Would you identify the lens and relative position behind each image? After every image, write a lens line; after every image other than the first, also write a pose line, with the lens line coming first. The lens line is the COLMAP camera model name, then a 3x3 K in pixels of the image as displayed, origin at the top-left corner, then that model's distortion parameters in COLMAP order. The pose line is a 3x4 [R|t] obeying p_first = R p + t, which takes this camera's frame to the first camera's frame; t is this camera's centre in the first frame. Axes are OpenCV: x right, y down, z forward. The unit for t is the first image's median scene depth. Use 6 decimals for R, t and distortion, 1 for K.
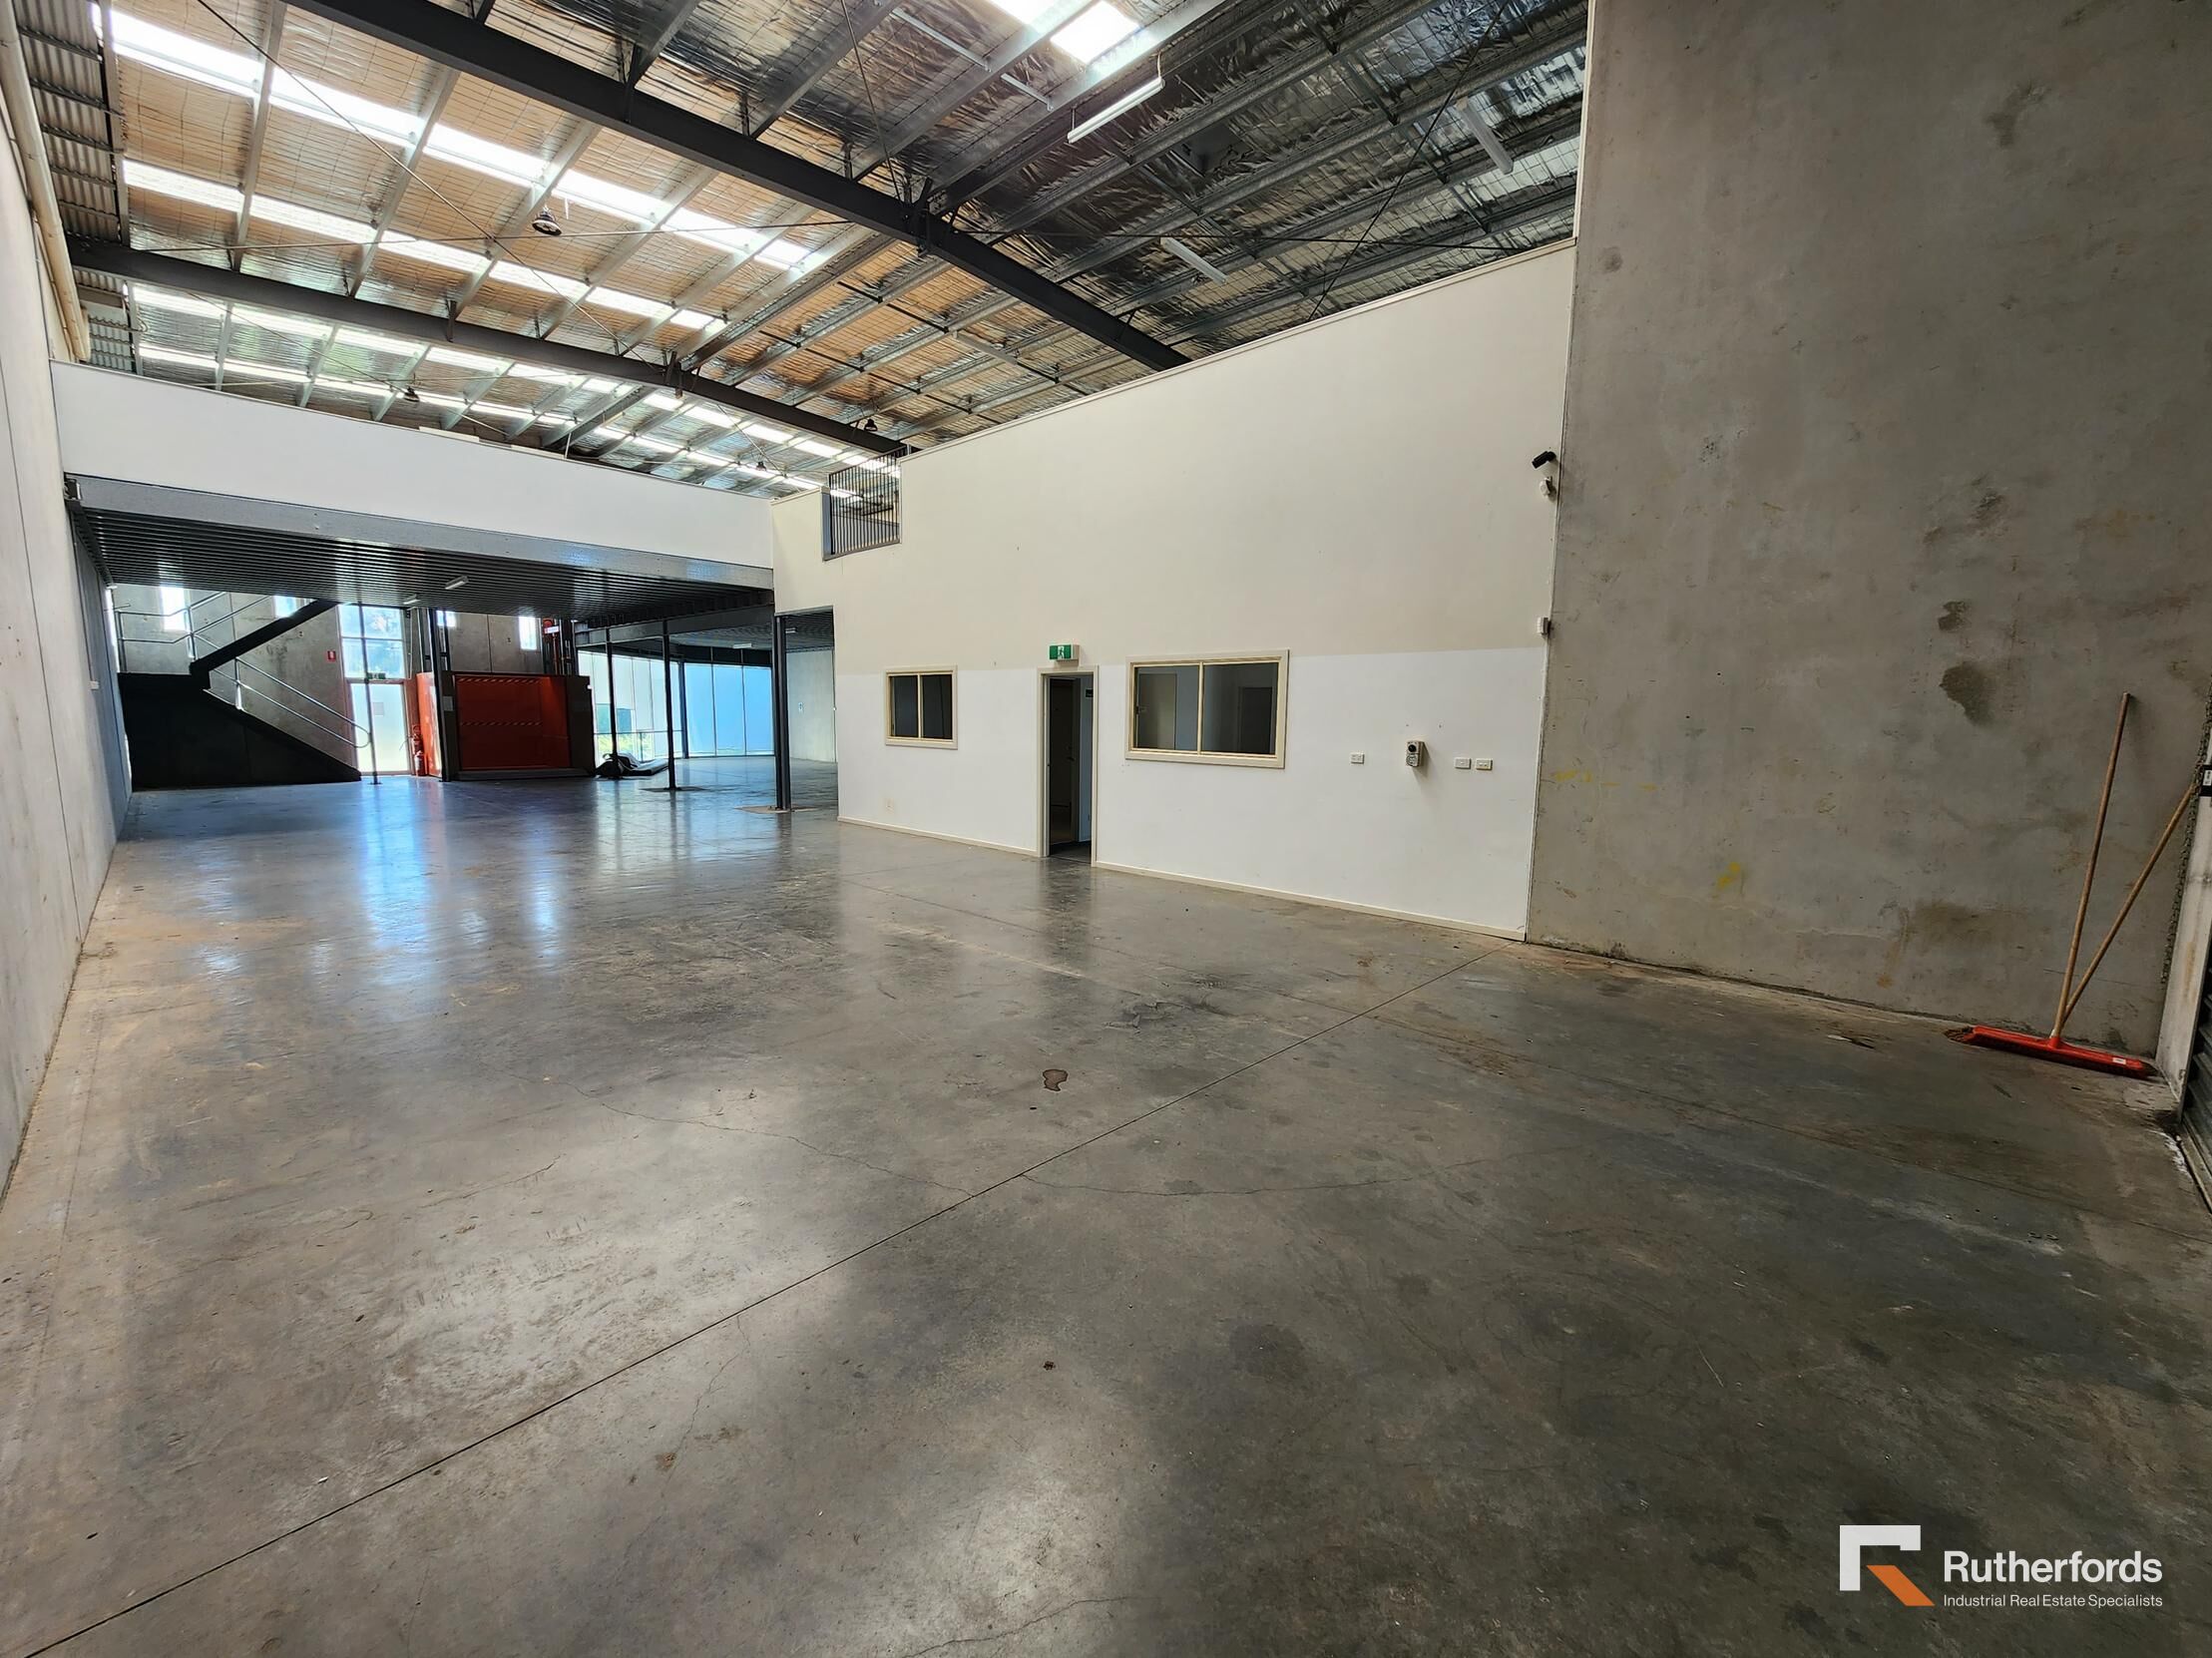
lens RADIAL K [[838.1, 0, 1106.0], [0, 838.1, 829.0], [0, 0, 1]] dist [0.000695, 0.000086]
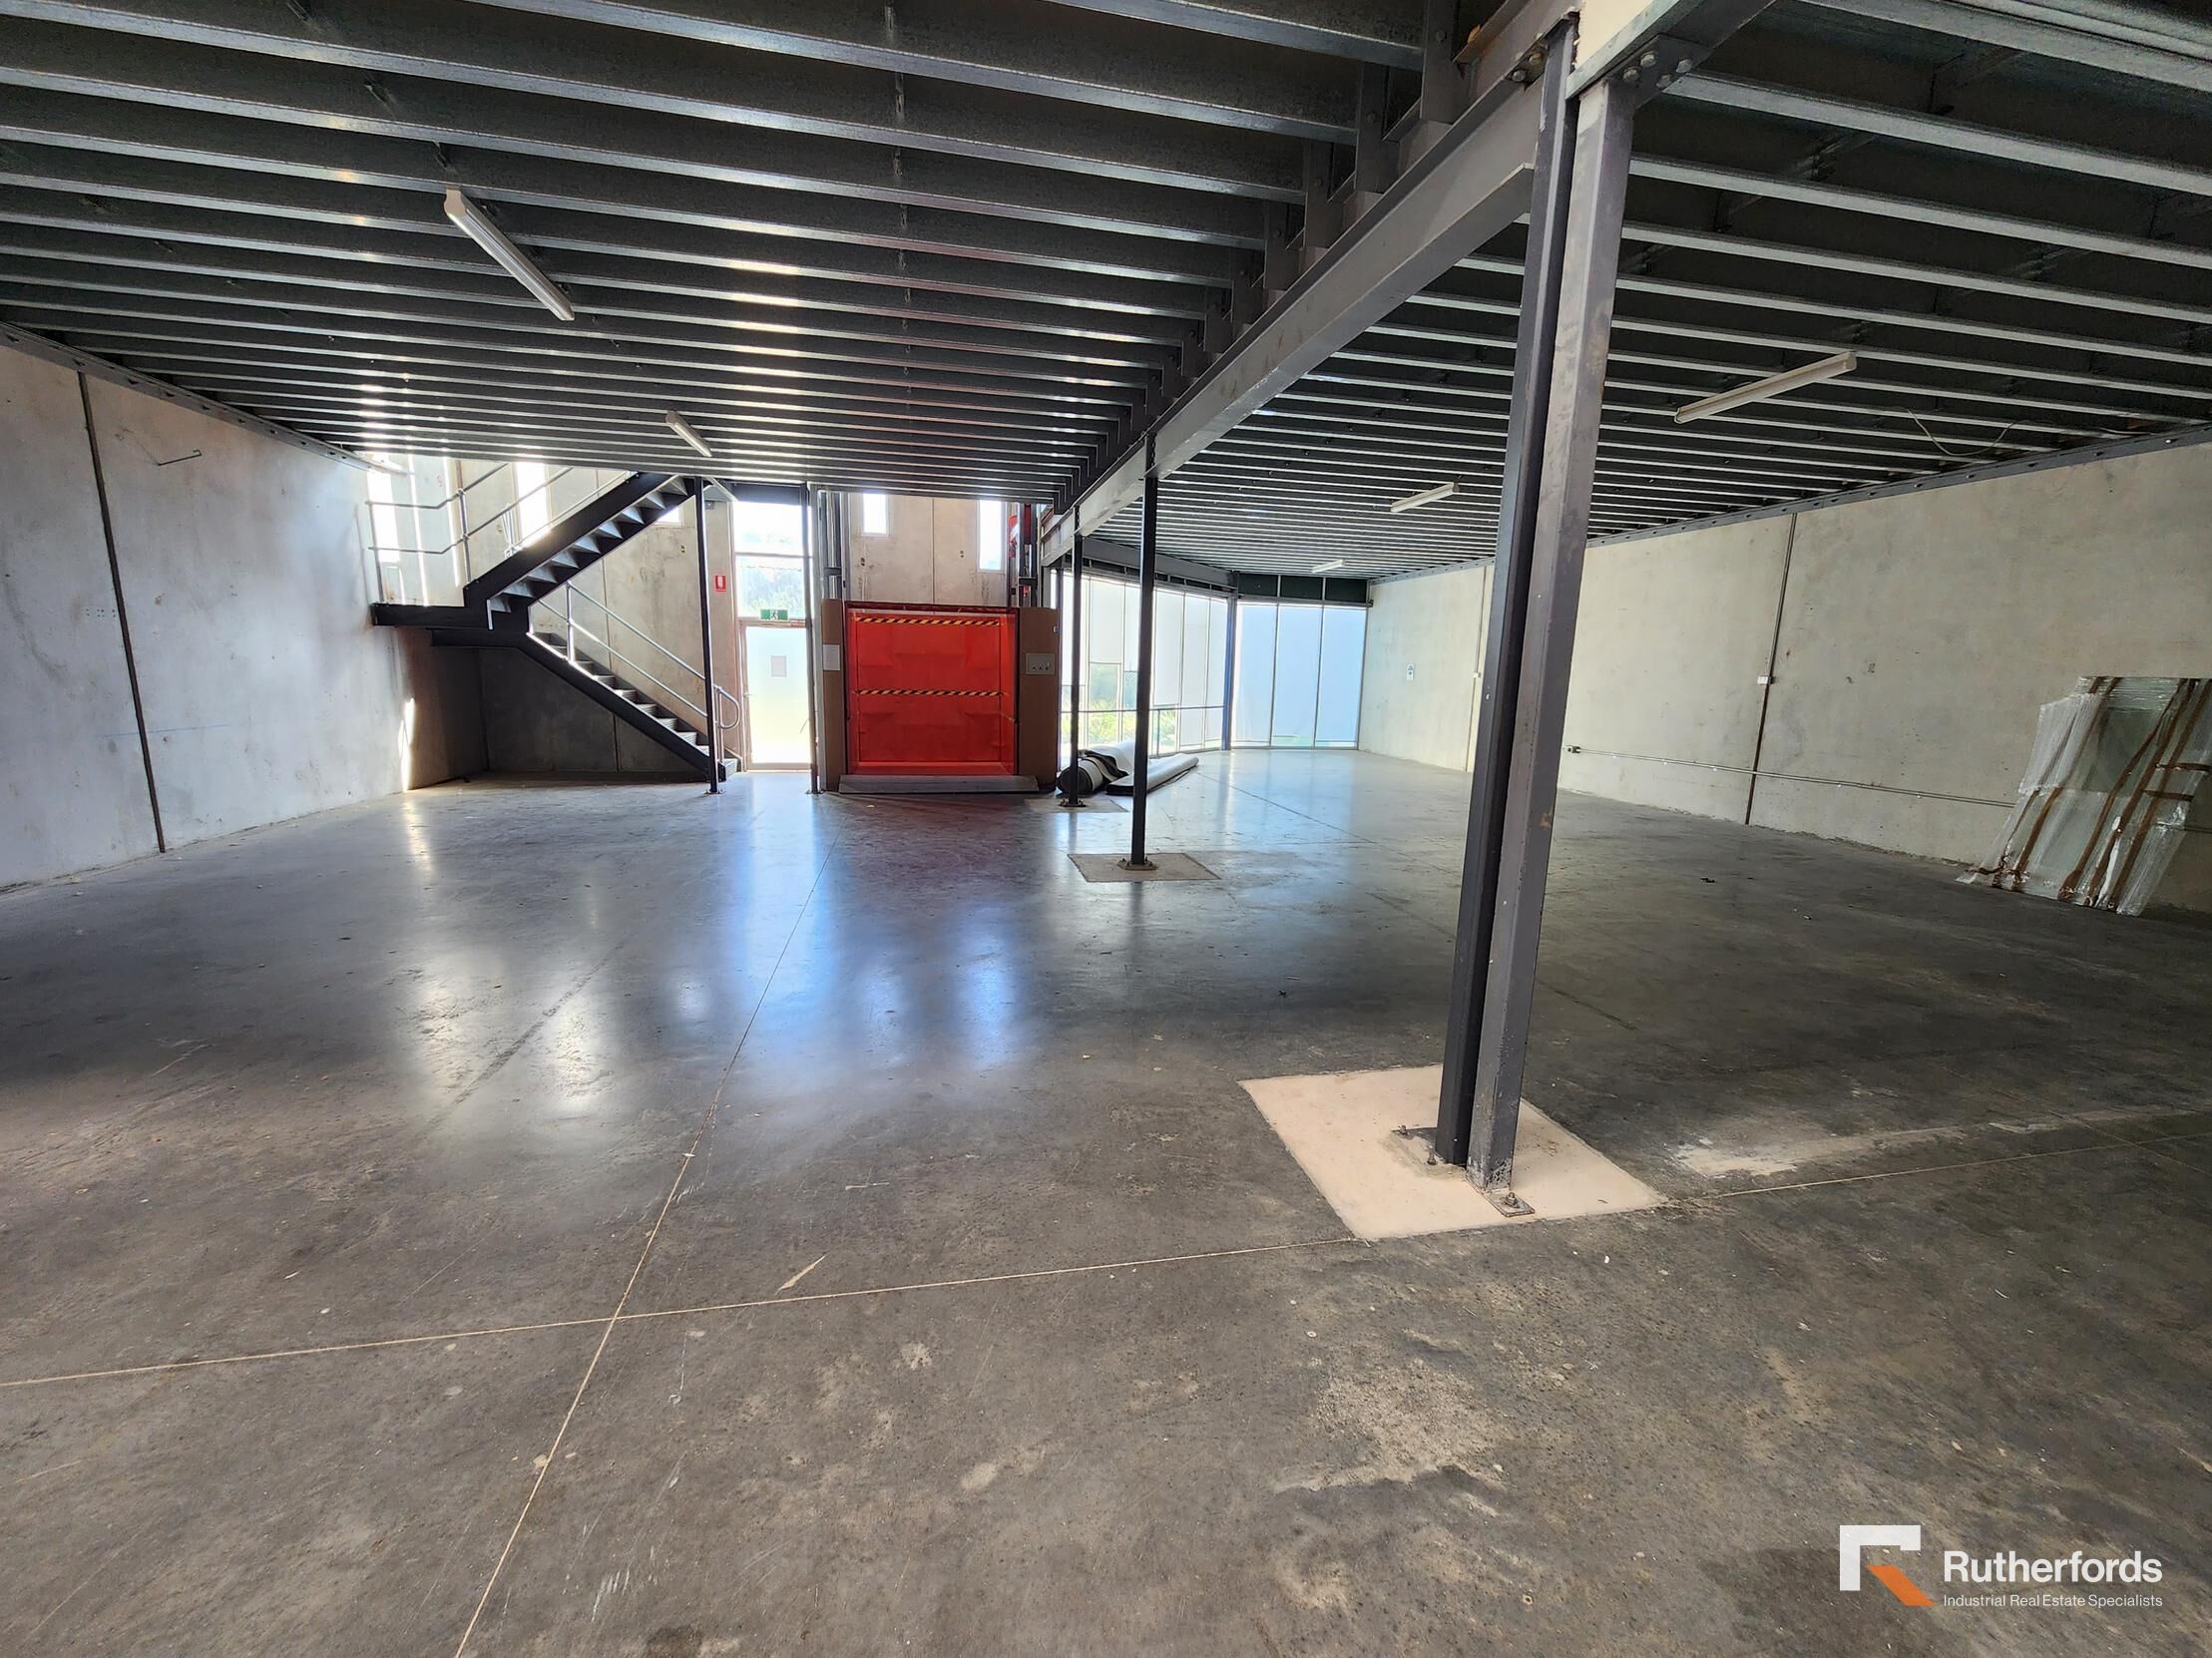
lens RADIAL K [[902.1, 0, 1106.0], [0, 902.1, 829.0], [0, 0, 1]] dist [0.001027, 0.000082]
pose [[0.807272, 0.104147, -0.580917, -0.262961], [-0.091673, 0.994488, 0.050899, -0.080281], [0.583016, 0.012165, 0.812370, 0.601509]]
